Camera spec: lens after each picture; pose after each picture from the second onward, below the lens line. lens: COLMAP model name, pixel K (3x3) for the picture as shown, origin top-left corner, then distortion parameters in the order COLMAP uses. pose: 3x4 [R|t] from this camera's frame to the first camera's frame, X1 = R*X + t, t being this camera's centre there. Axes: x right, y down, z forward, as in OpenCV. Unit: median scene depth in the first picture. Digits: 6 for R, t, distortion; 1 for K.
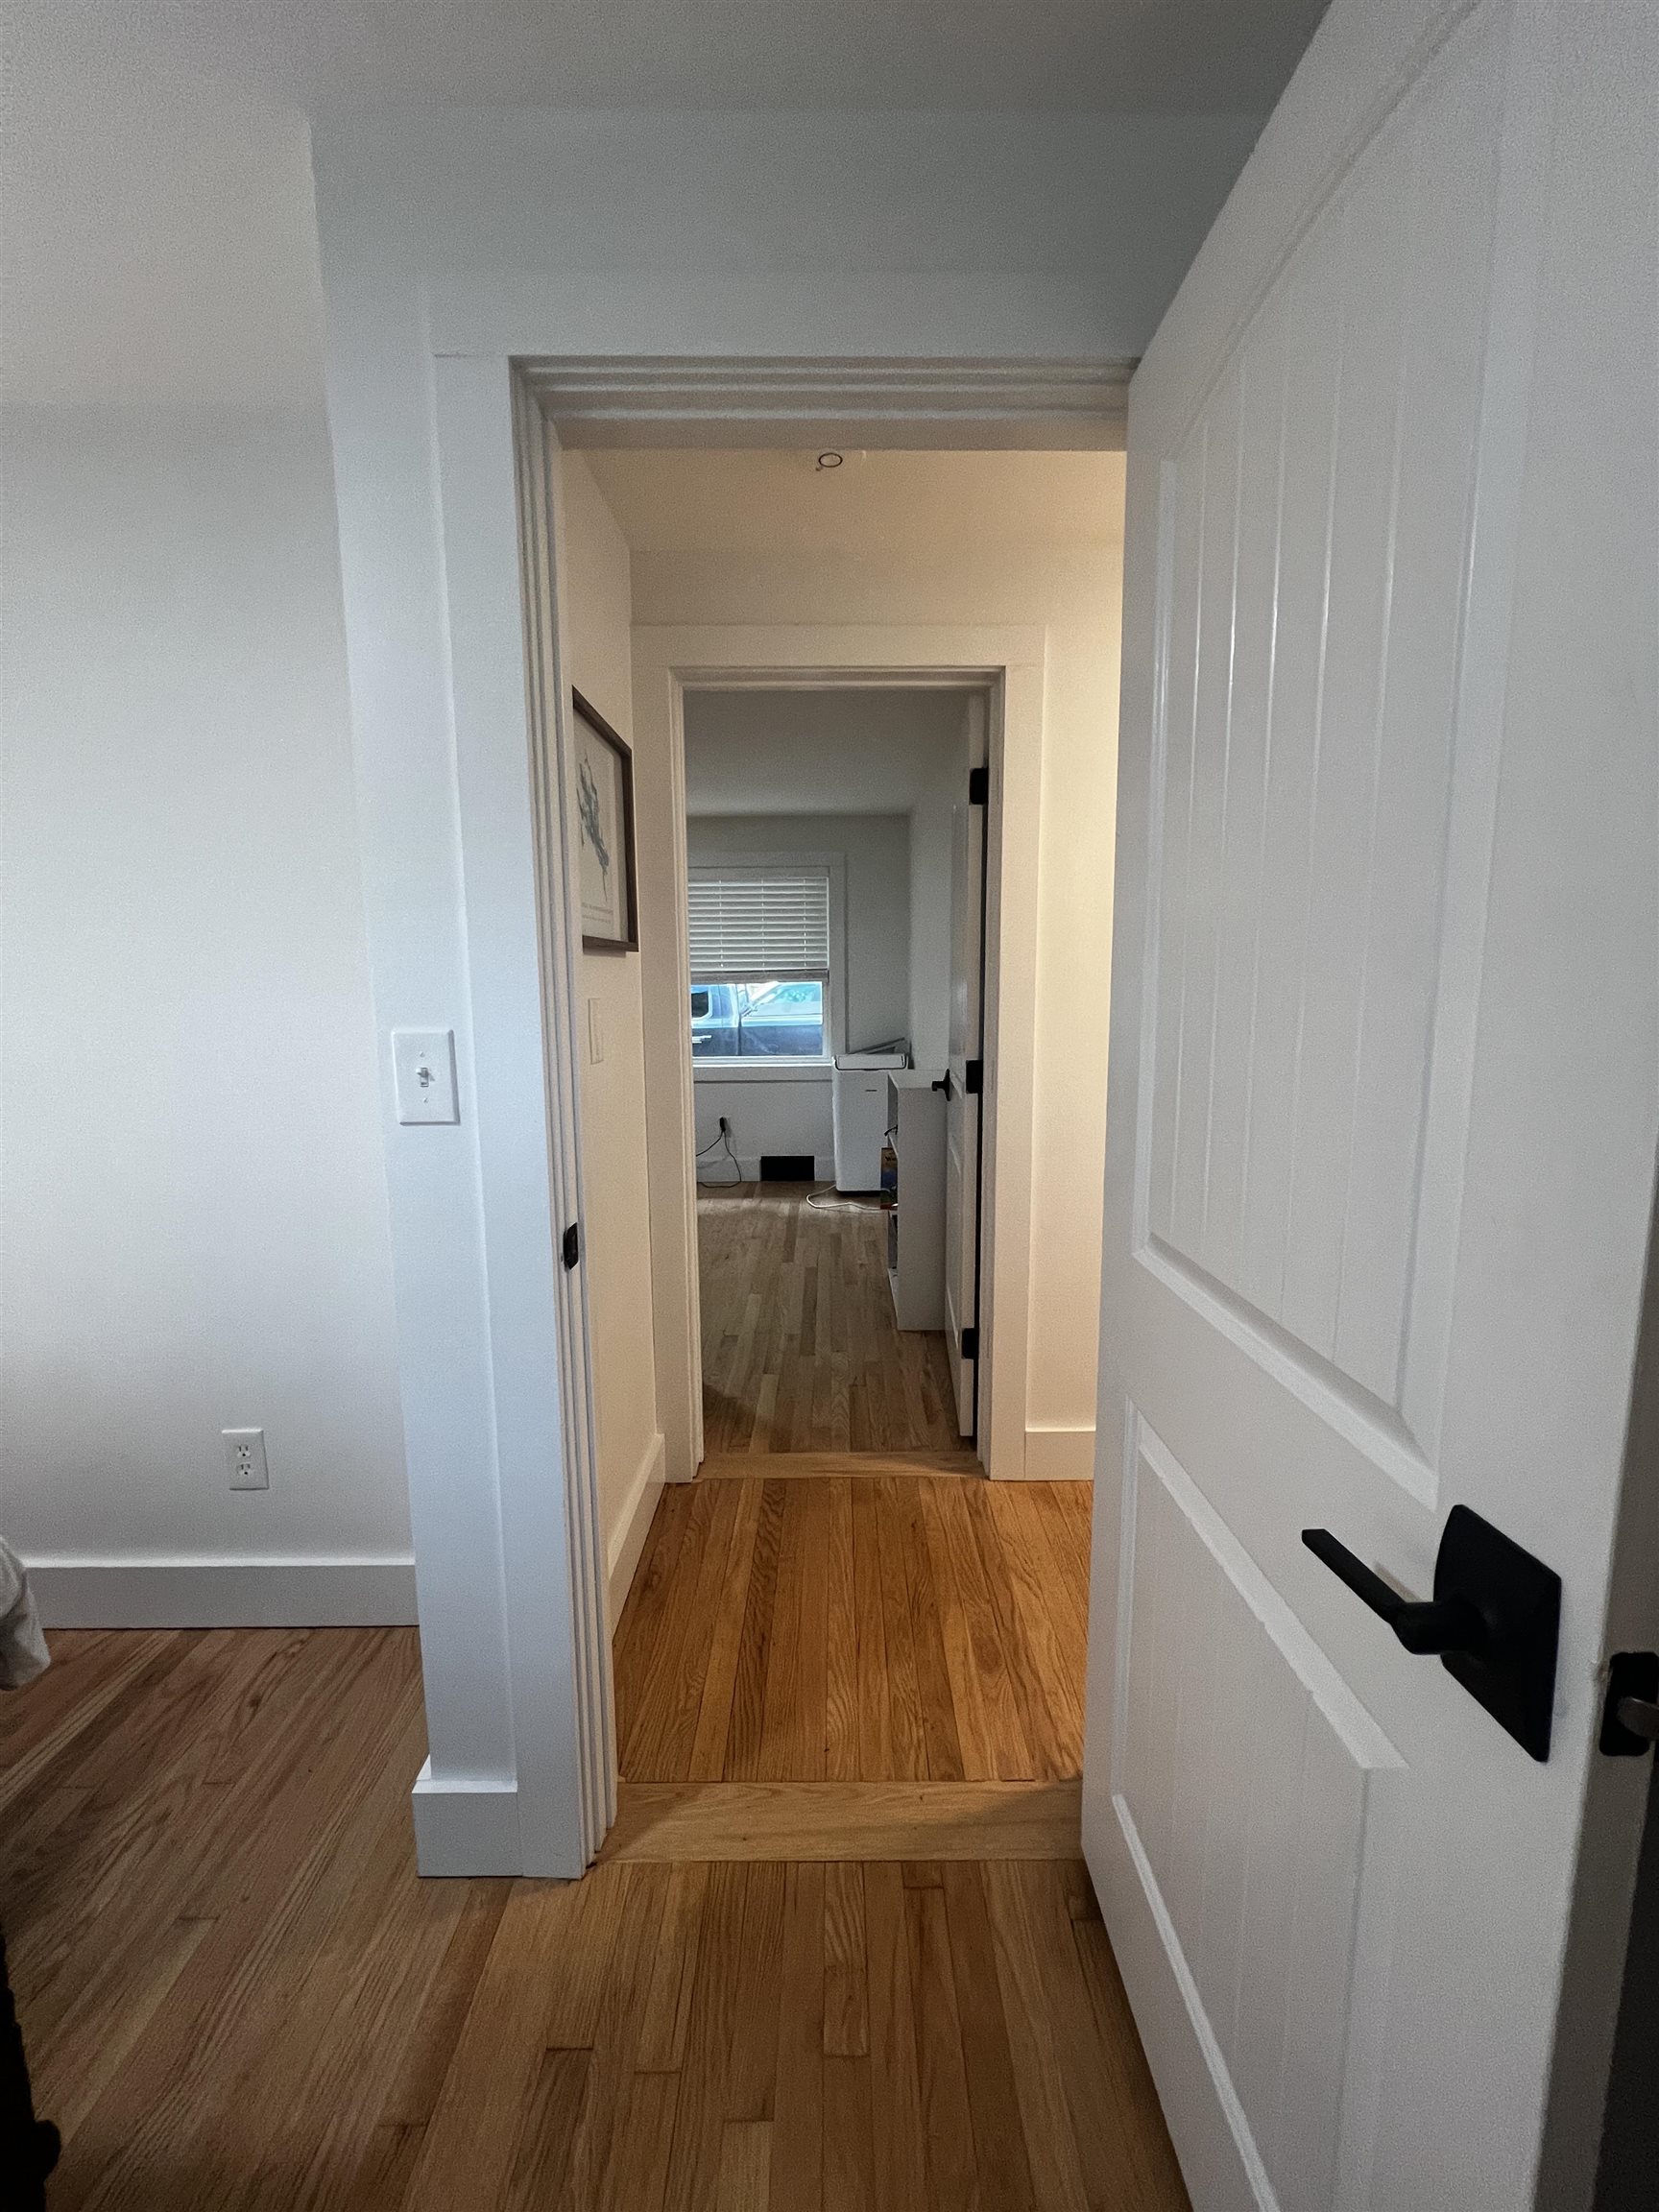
lens RADIAL K [[891.6, 0, 829.9], [0, 891.6, 1100.5], [0, 0, 1]] dist [-0.000212, 0.000198]
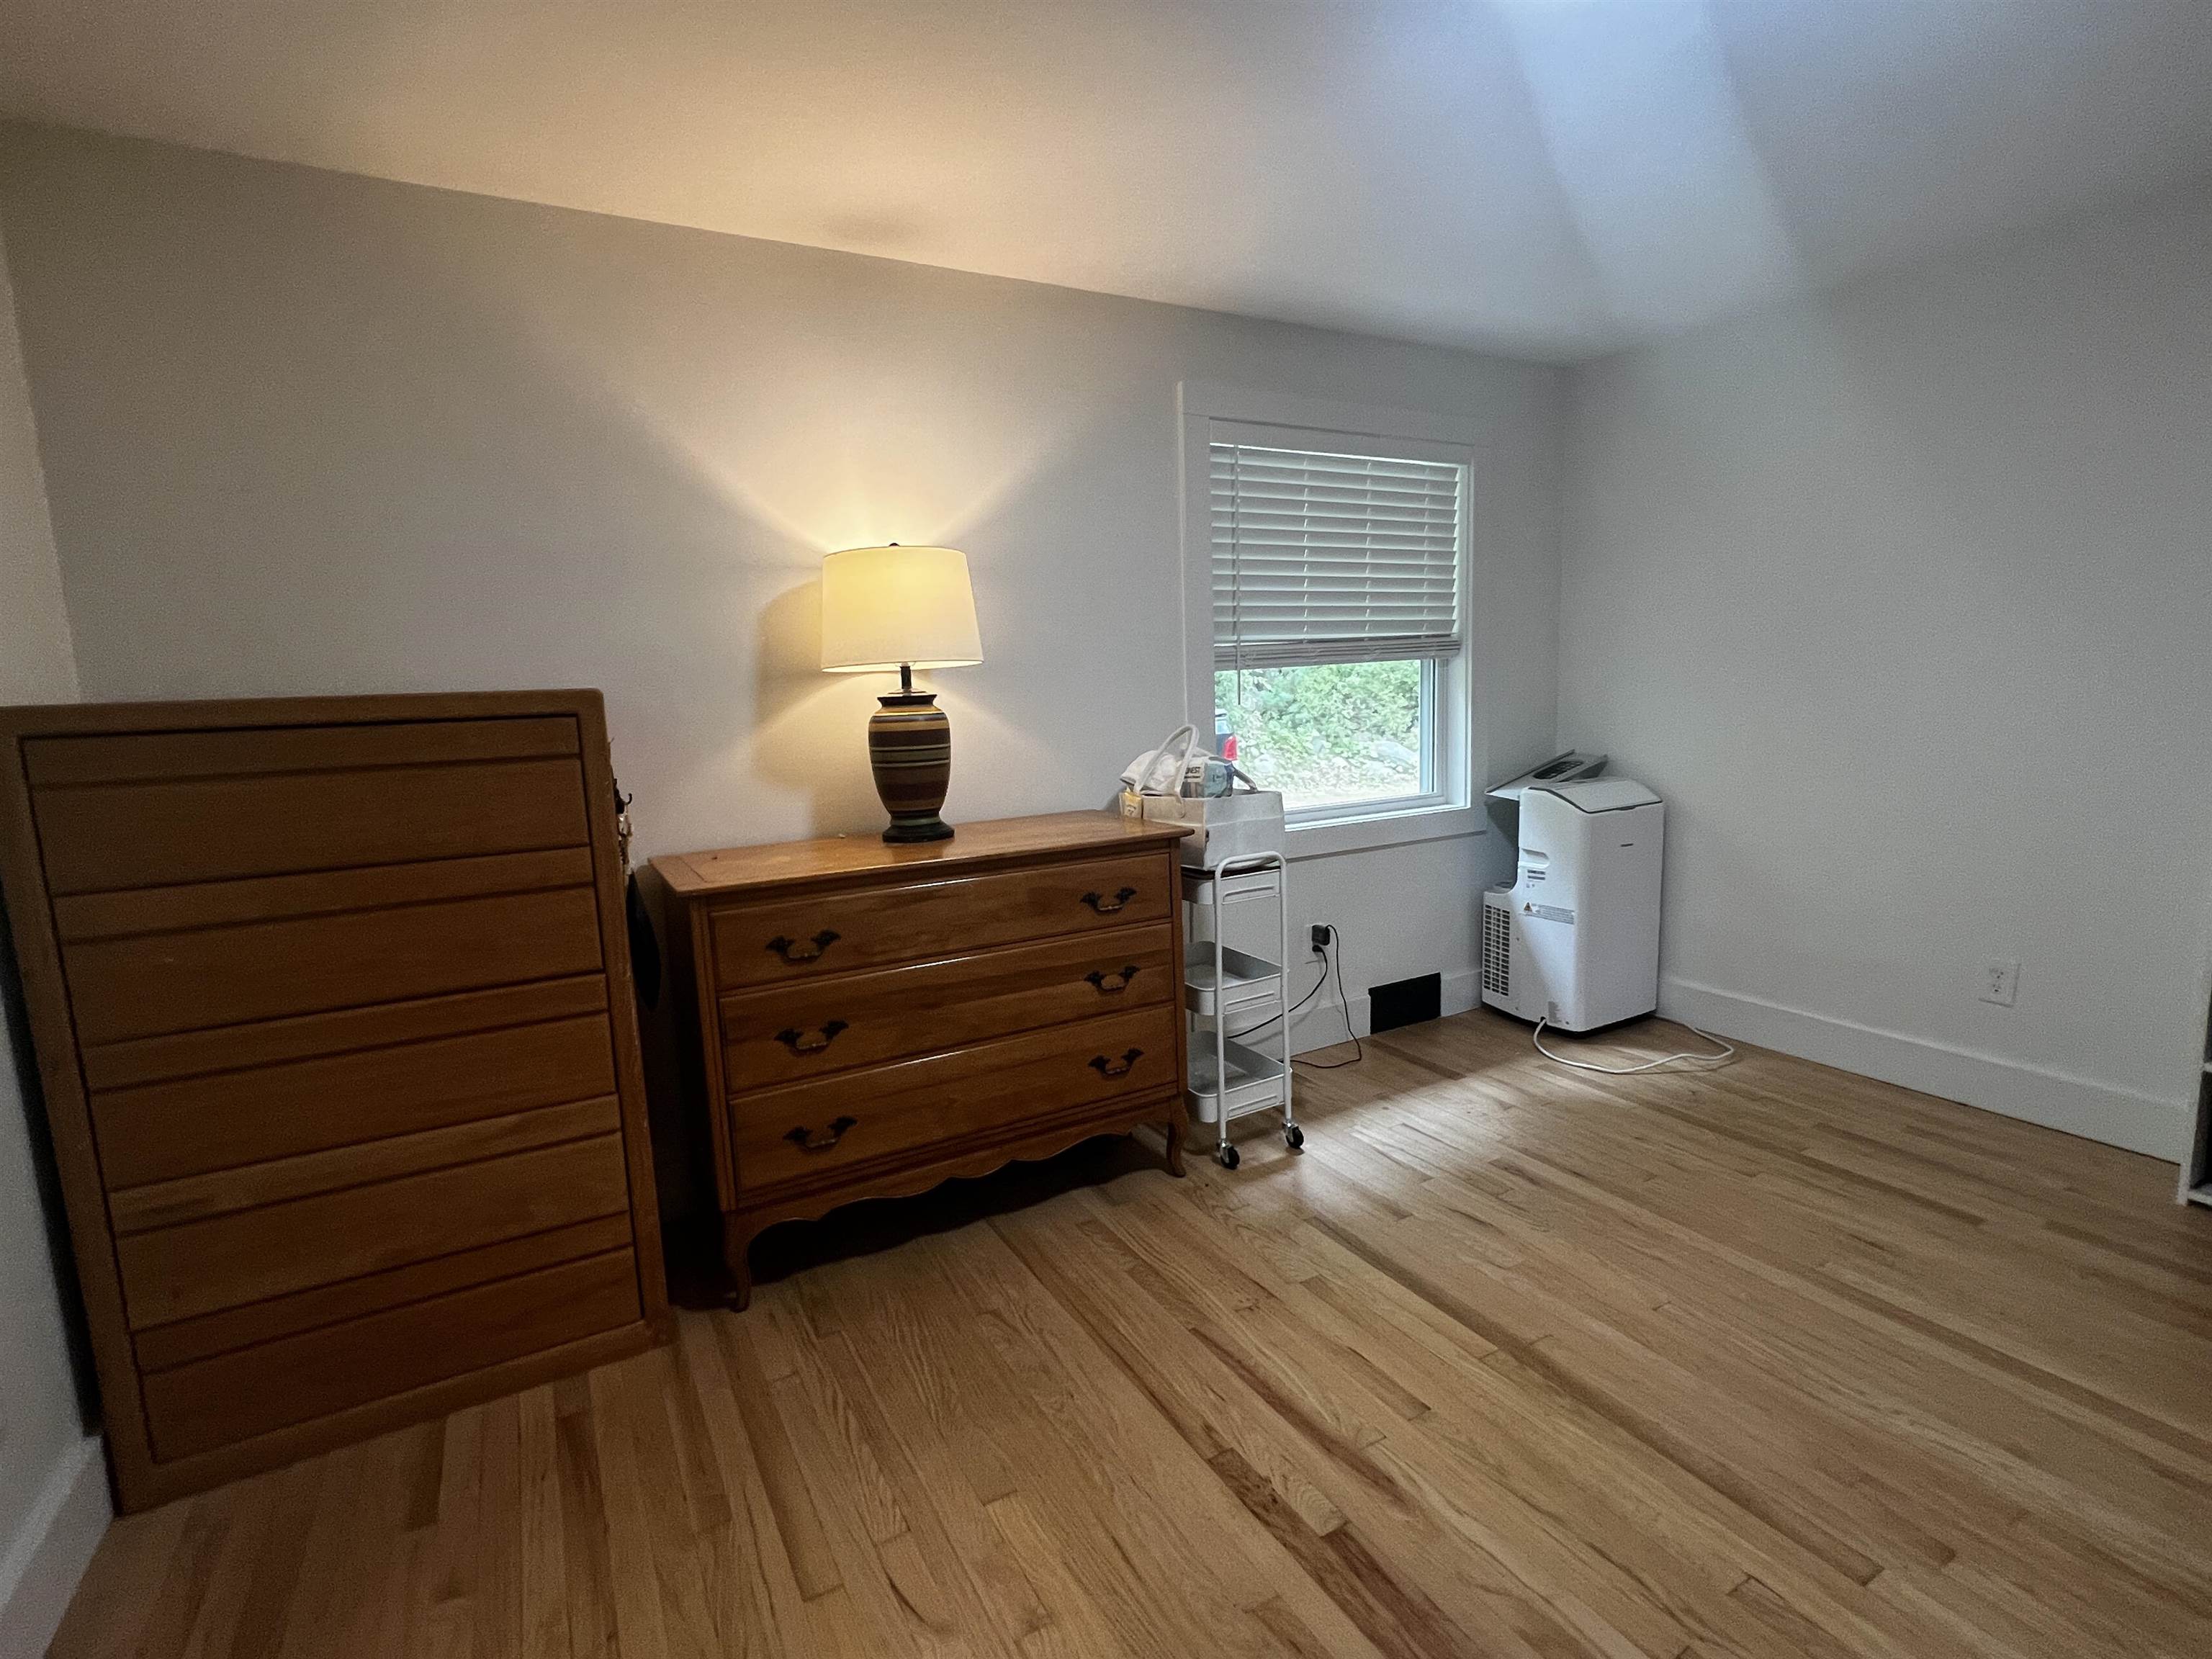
lens RADIAL K [[1049.9, 0, 1092.7], [0, 1049.9, 827.7], [0, 0, 1]] dist [-0.001969, 0.000059]
pose [[0.878482, -0.087191, 0.469752, -0.728381], [0.092058, 0.995673, 0.012649, -0.080427], [-0.468822, 0.032133, 0.882708, 0.746361]]
